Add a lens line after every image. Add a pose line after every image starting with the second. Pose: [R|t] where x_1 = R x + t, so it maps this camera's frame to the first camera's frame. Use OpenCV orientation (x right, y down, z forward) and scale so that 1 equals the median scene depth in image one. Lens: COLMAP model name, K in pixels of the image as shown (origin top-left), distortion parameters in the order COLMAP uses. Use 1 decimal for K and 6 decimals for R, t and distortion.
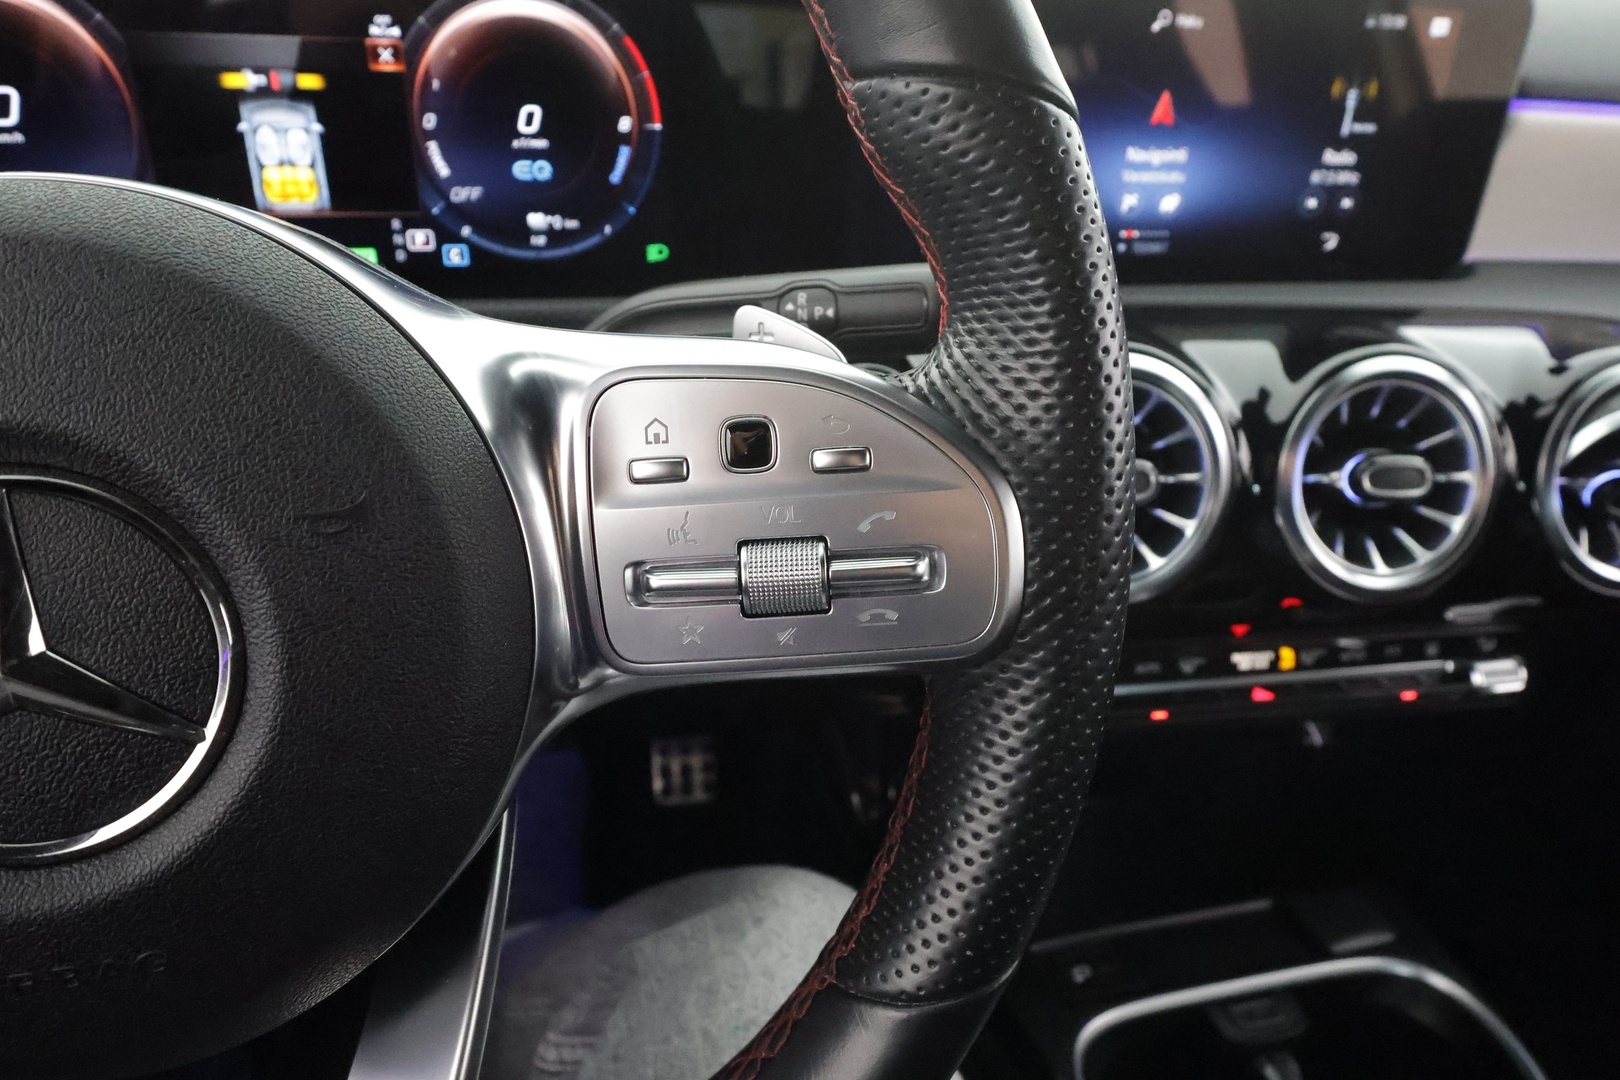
lens RADIAL K [[1052.2, 0, 810.0], [0, 1052.2, 540.0], [0, 0, 1]] dist [0.001335, -0.000935]
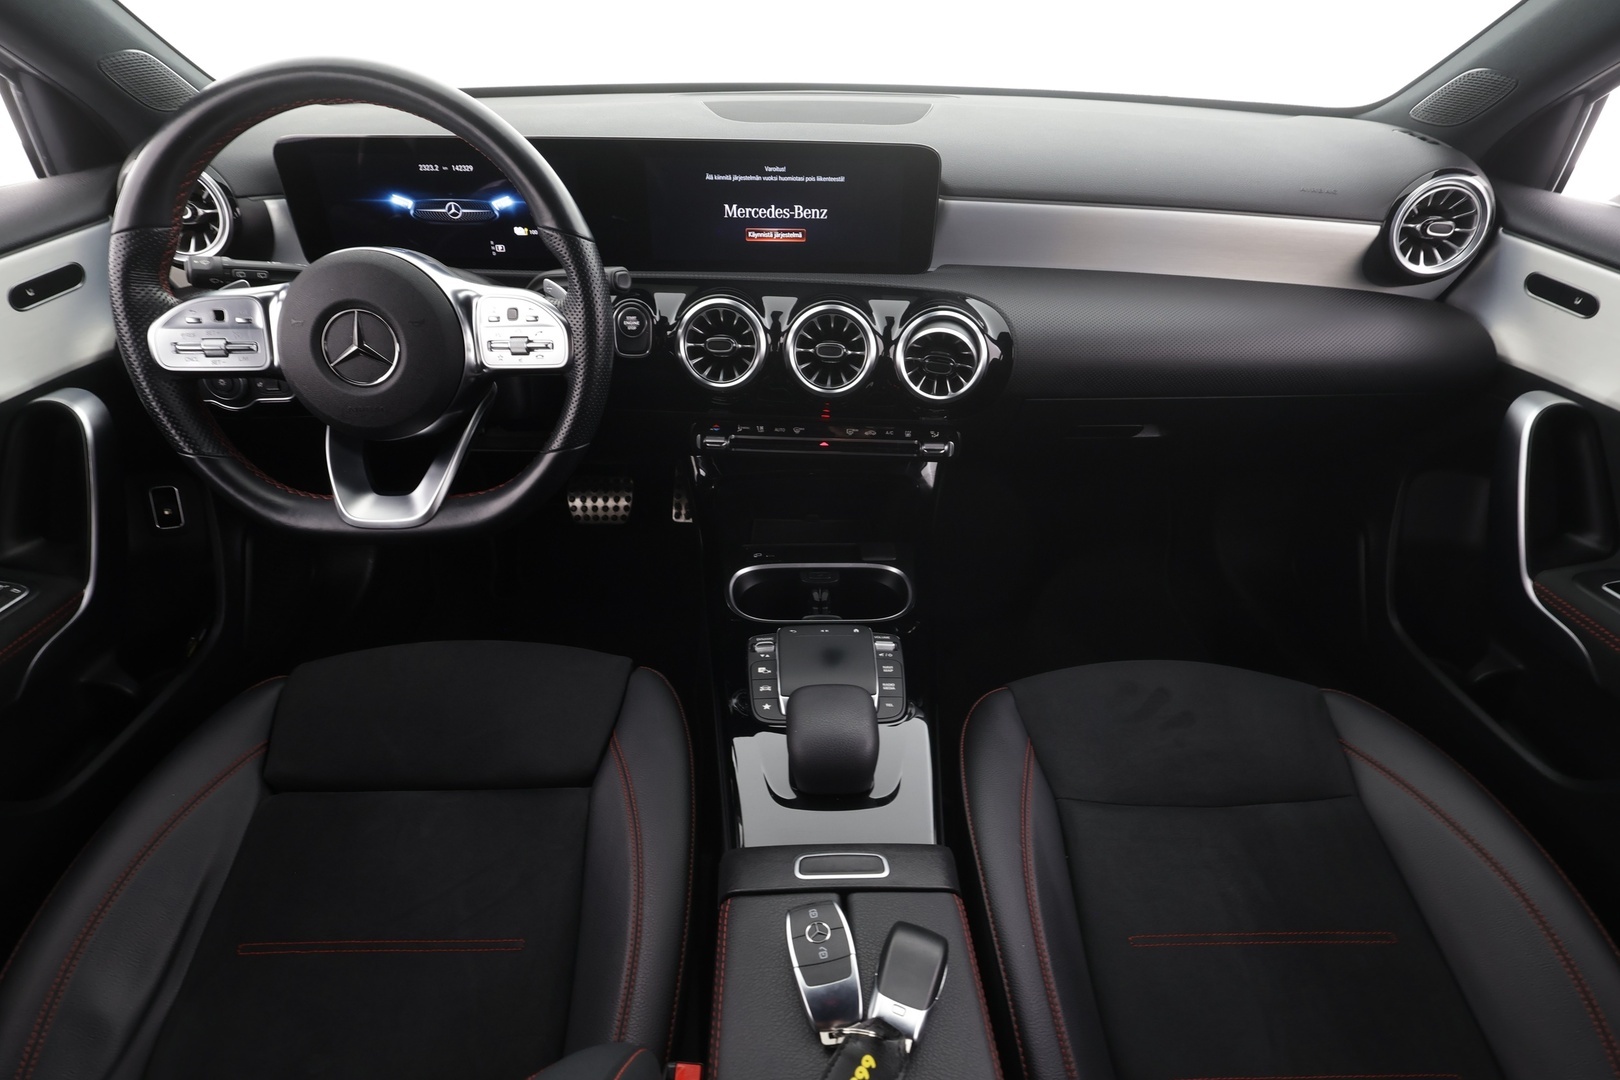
lens RADIAL K [[805.2, 0, 810.0], [0, 805.2, 540.0], [0, 0, 1]] dist [-0.000906, 0.000530]
pose [[0.977395, 0.099417, -0.186589, 0.929343], [-0.076242, 0.988901, 0.127526, 0.157978], [0.197197, -0.110417, 0.974126, -1.051389]]
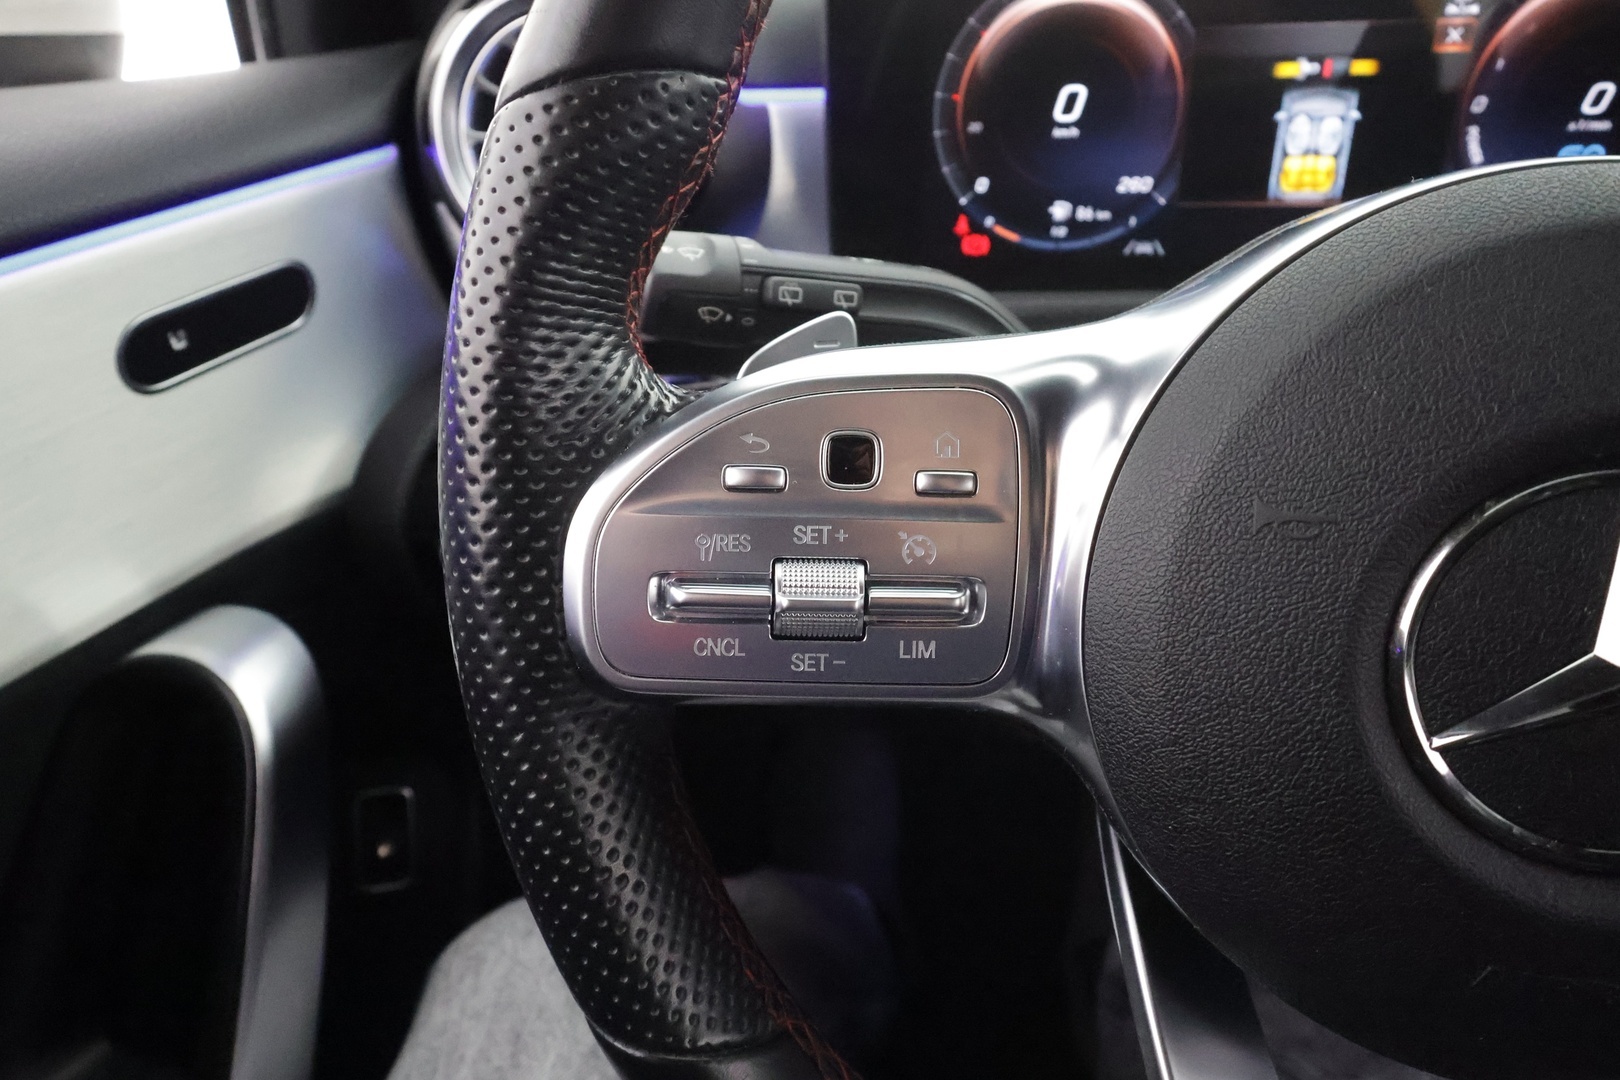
lens RADIAL K [[1052.2, 0, 810.0], [0, 1052.2, 540.0], [0, 0, 1]] dist [0.001335, -0.000935]
pose [[0.901459, 0.134917, -0.411302, -0.421256], [-0.131805, 0.990619, 0.036066, 0.026487], [0.412310, 0.021700, 0.910785, -0.078258]]
